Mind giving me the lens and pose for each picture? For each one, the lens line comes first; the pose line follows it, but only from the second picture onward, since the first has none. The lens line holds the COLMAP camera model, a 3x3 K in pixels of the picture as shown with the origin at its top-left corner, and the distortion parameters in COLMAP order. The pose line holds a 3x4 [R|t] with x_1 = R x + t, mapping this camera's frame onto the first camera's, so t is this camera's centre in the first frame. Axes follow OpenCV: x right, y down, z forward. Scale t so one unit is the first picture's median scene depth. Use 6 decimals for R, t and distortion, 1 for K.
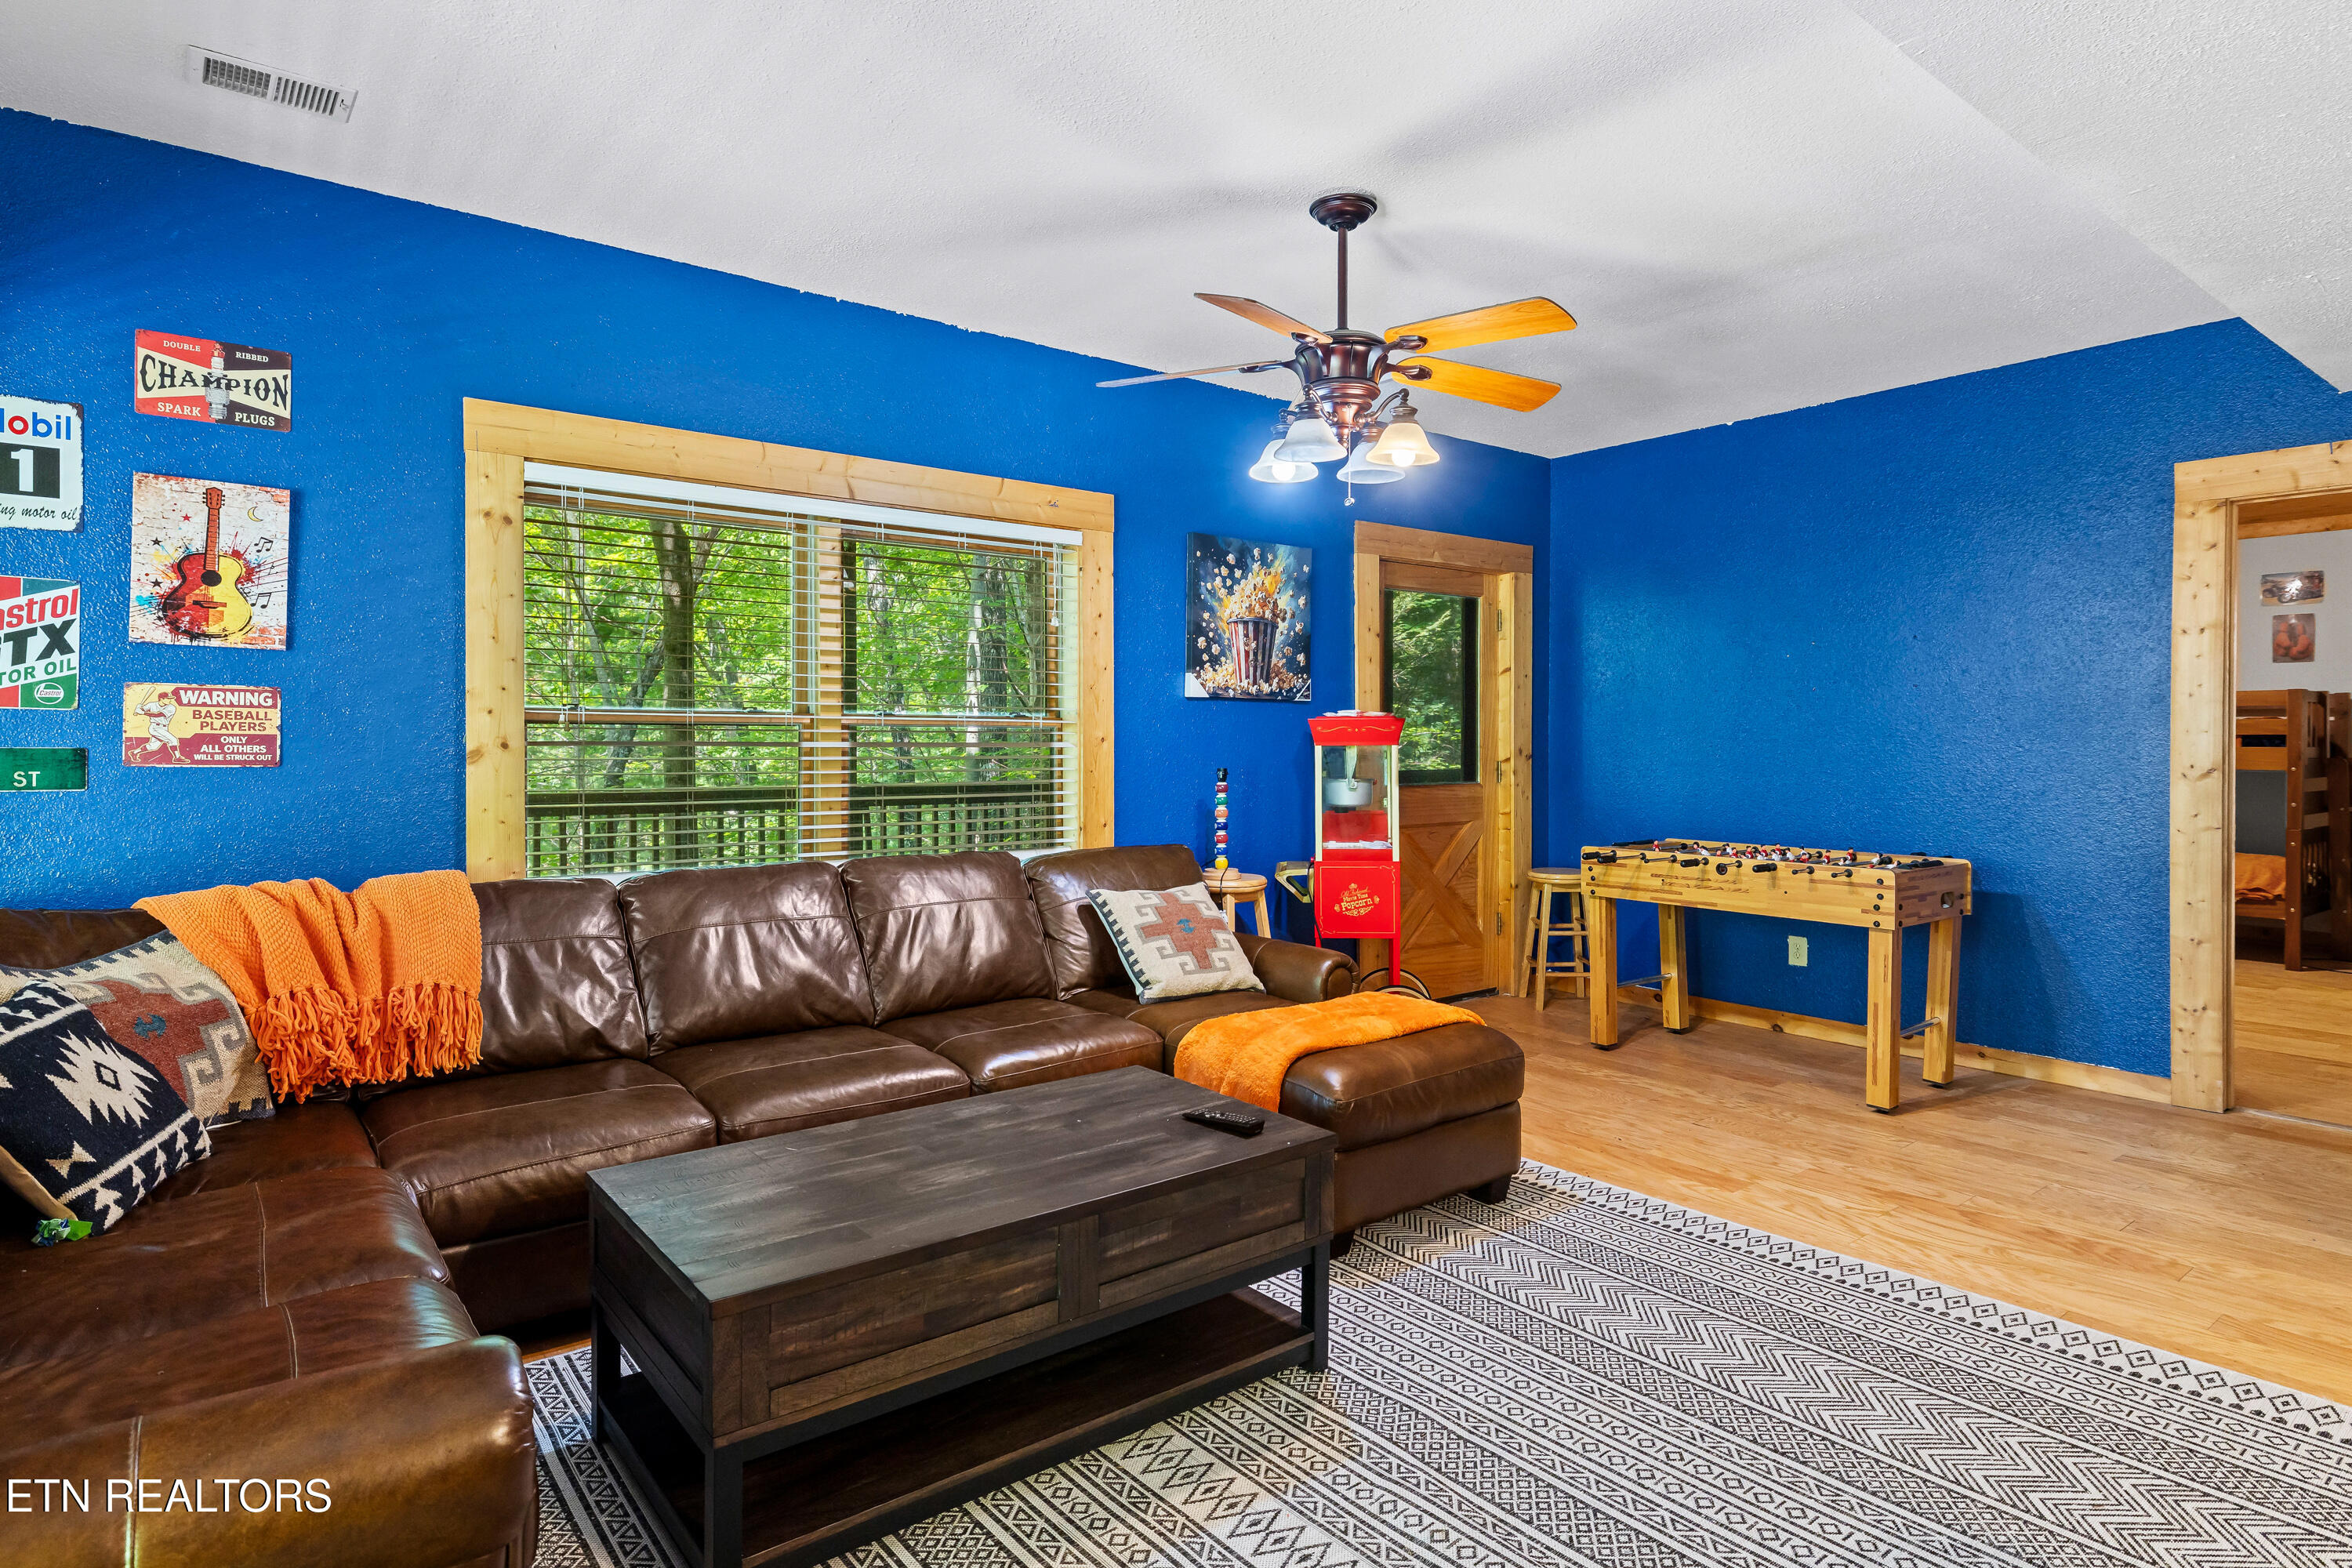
lens RADIAL K [[1287.4, 0, 1174.4], [0, 1287.4, 771.7], [0, 0, 1]] dist [-0.001169, -0.000694]
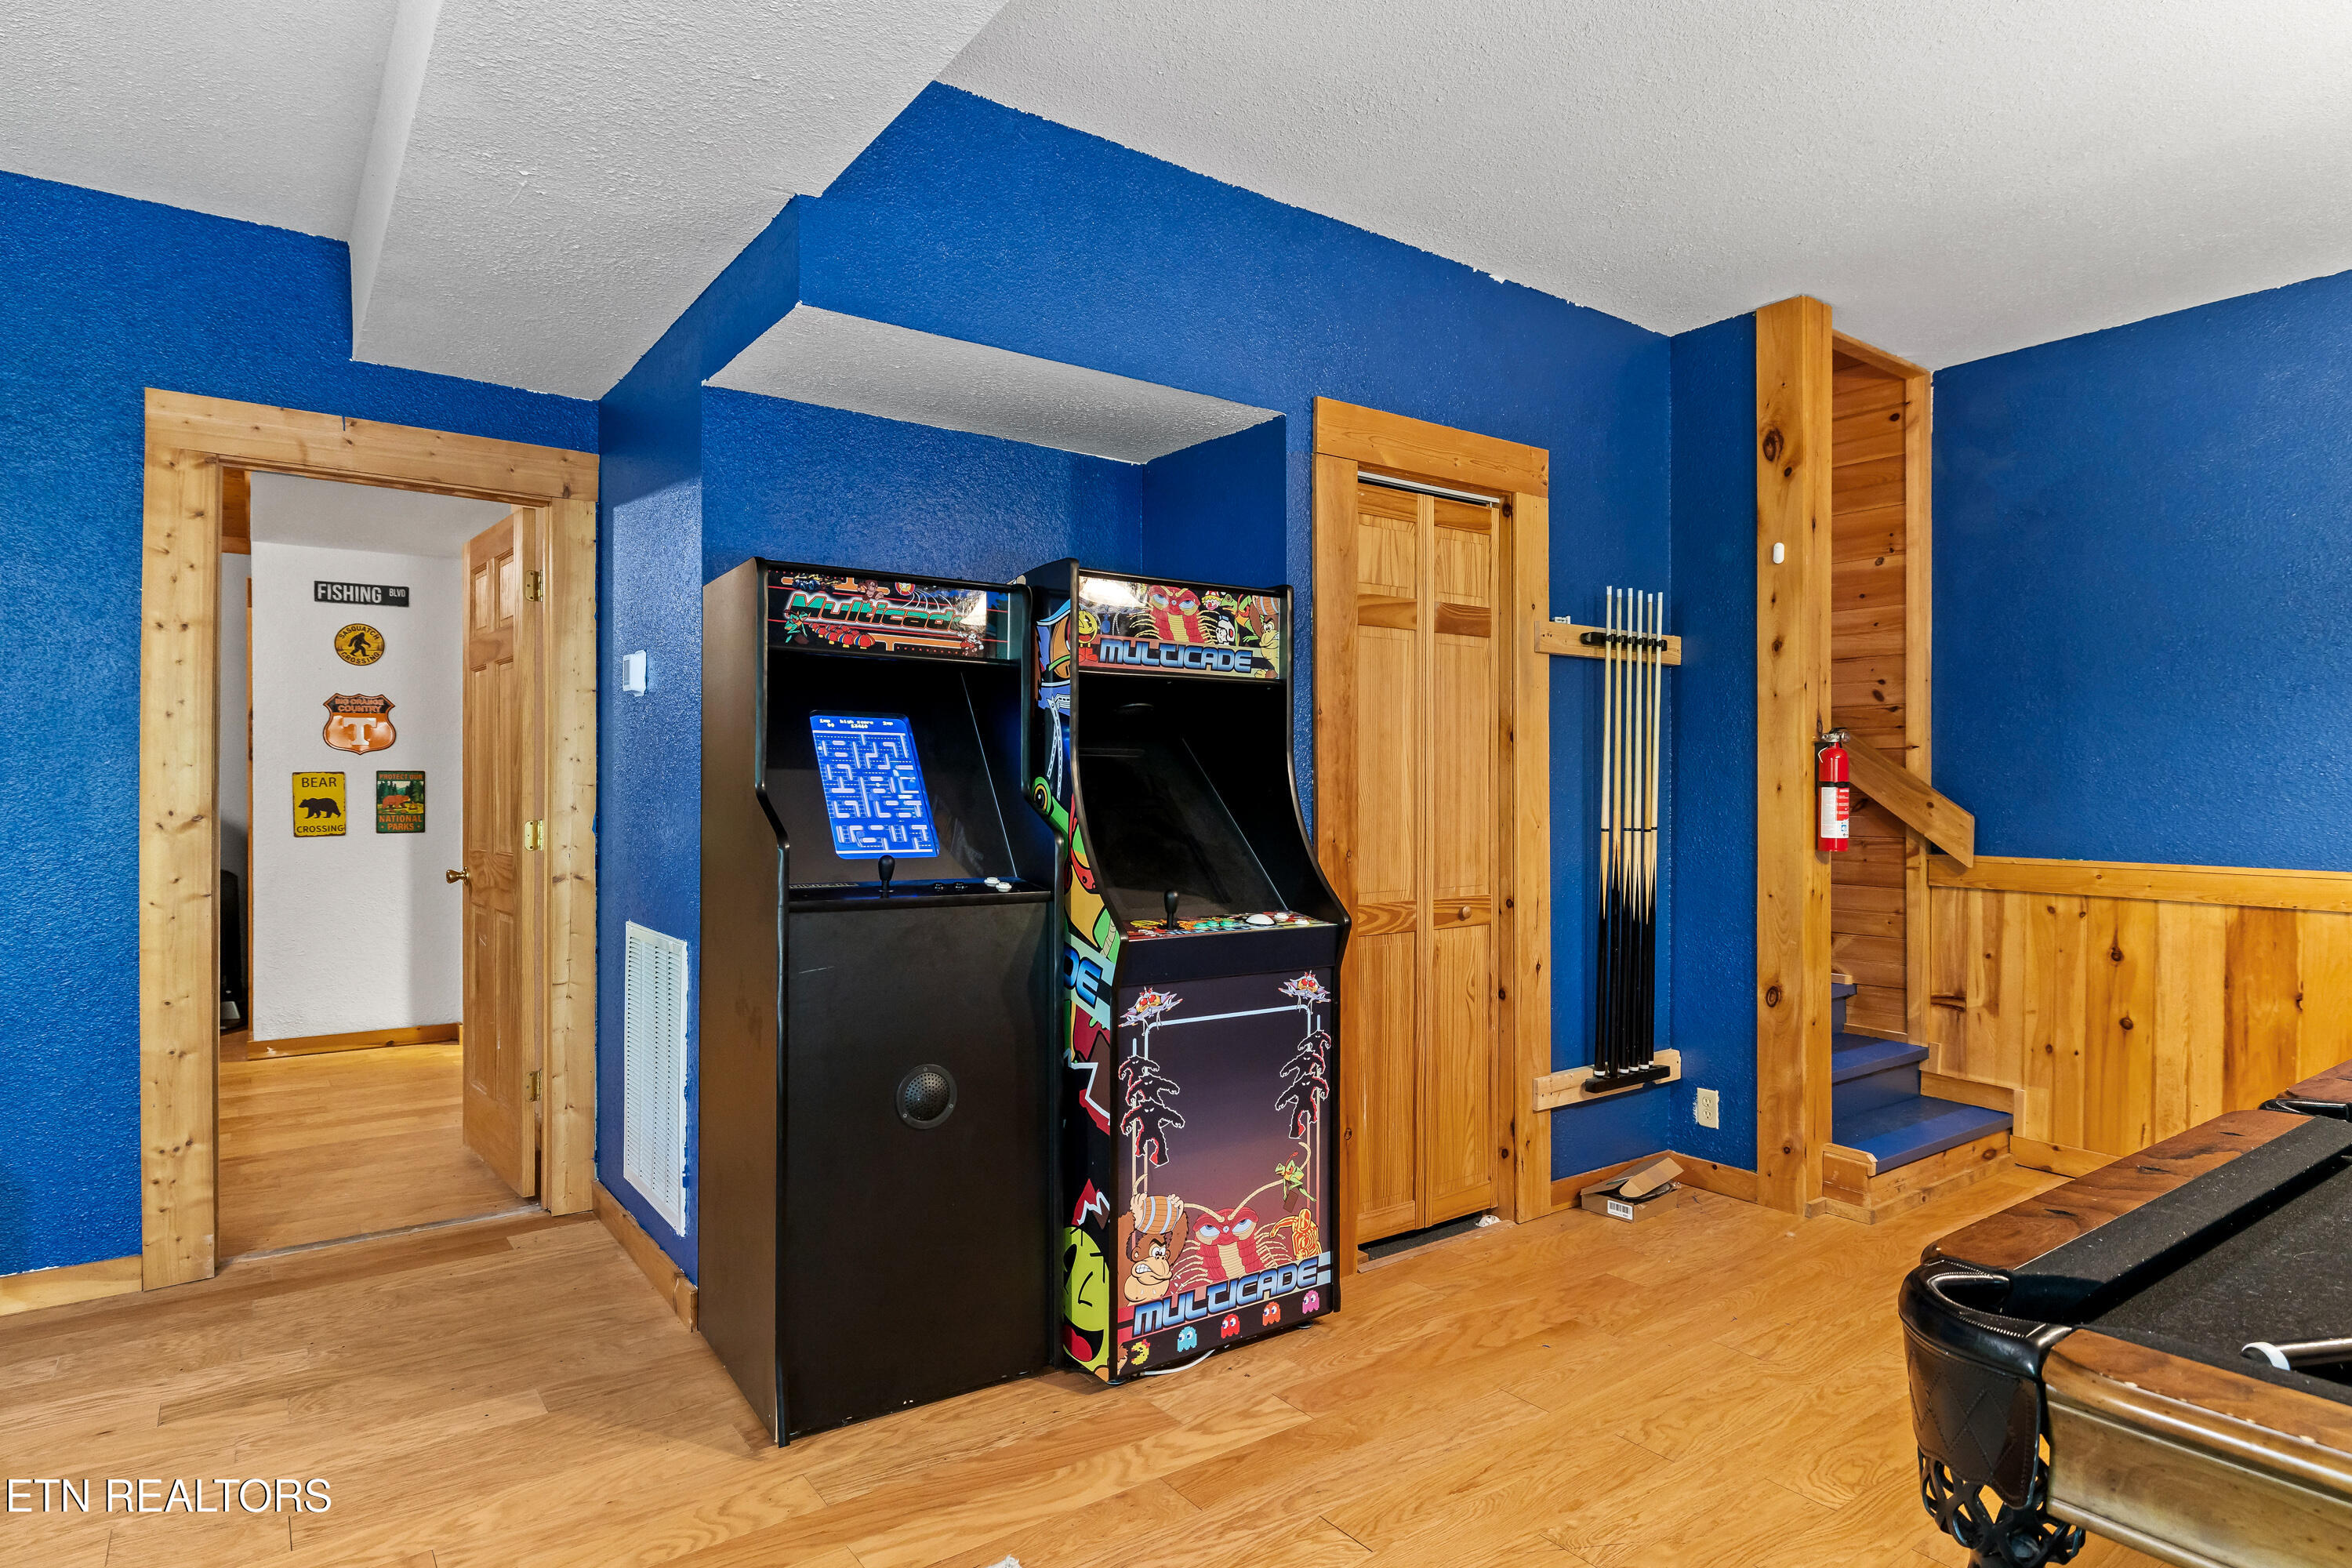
lens RADIAL K [[1287.4, 0, 1171.1], [0, 1287.4, 775.5], [0, 0, 1]] dist [-0.001169, -0.000694]
pose [[0.031040, 0.003651, 0.999511, 0.085551], [0.018745, 0.999815, -0.004234, -0.011518], [-0.999342, 0.018867, 0.030966, 0.414316]]
